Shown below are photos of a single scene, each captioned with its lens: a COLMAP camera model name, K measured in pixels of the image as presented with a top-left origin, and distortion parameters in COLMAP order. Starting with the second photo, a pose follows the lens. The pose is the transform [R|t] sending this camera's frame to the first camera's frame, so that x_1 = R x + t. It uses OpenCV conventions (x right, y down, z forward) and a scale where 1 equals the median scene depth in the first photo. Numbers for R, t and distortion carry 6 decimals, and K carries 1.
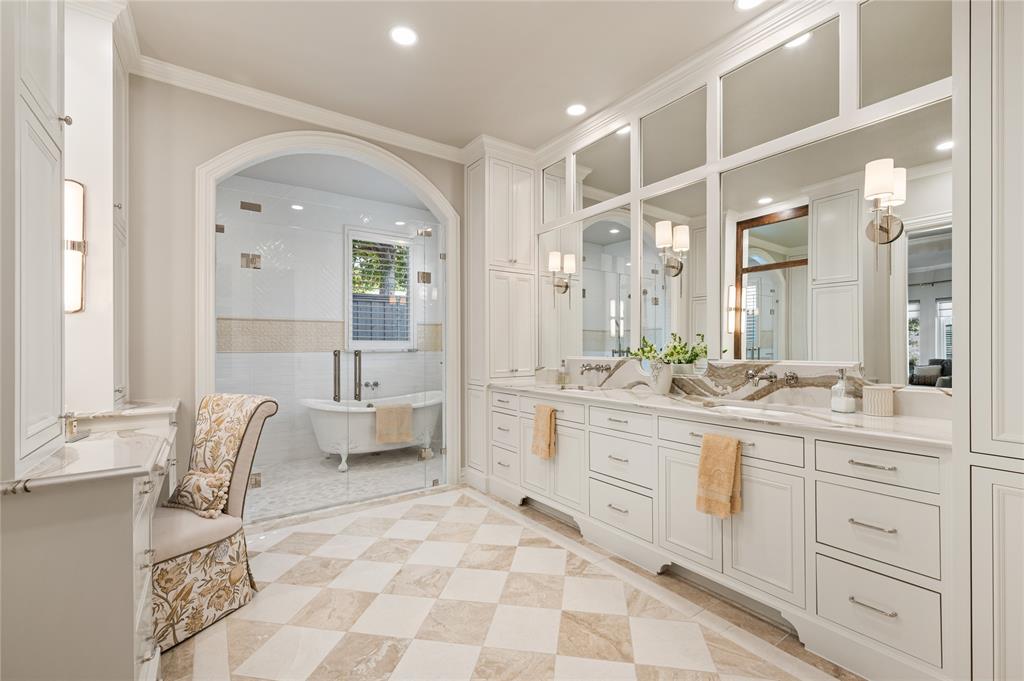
lens RADIAL K [[427.0, 0, 505.3], [0, 427.0, 345.2], [0, 0, 1]] dist [-0.000722, -0.000092]
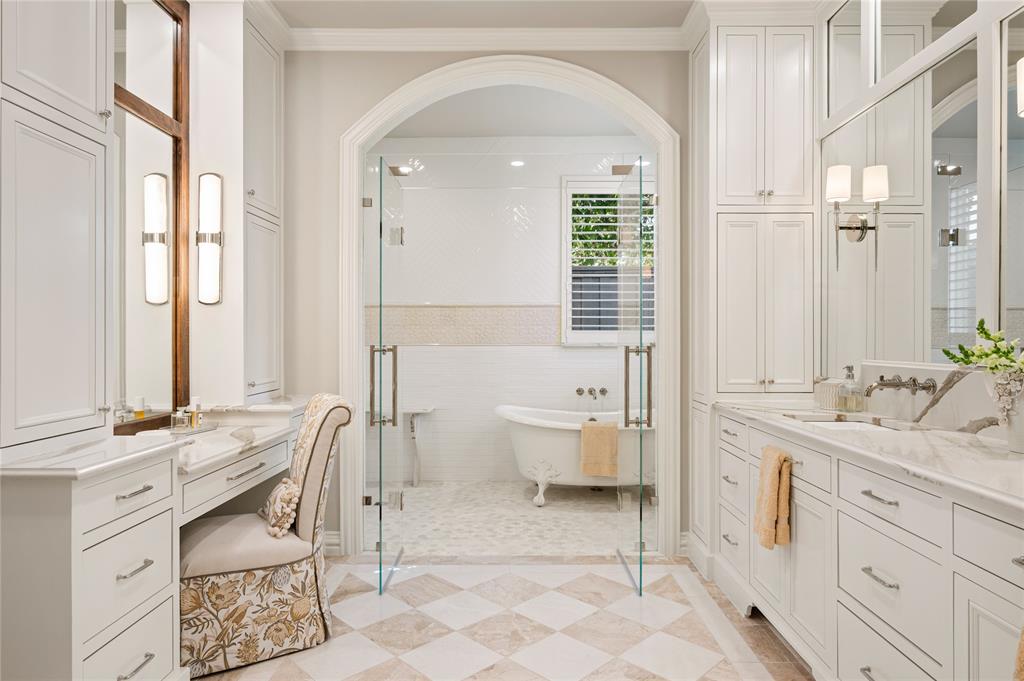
lens RADIAL K [[585.8, 0, 514.7], [0, 585.8, 338.0], [0, 0, 1]] dist [-0.002871, -0.002606]
pose [[0.820669, 0.003175, -0.571395, 0.255628], [-0.001939, 0.999994, 0.002773, -0.002339], [0.571401, -0.001168, 0.820670, 0.198424]]
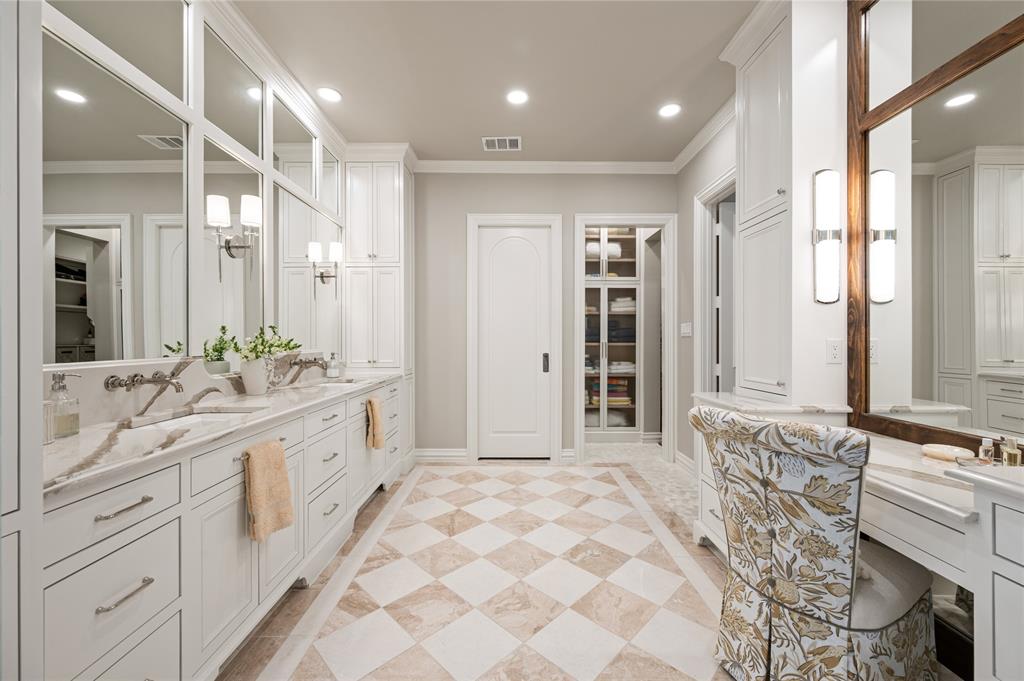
lens RADIAL K [[407.6, 0, 508.3], [0, 407.6, 341.1], [0, 0, 1]] dist [-0.000863, -0.000335]
pose [[-0.821959, 0.001048, 0.569545, -0.497868], [0.000070, 0.999998, -0.001738, 0.006827], [-0.569546, -0.001389, -0.821958, 1.302745]]
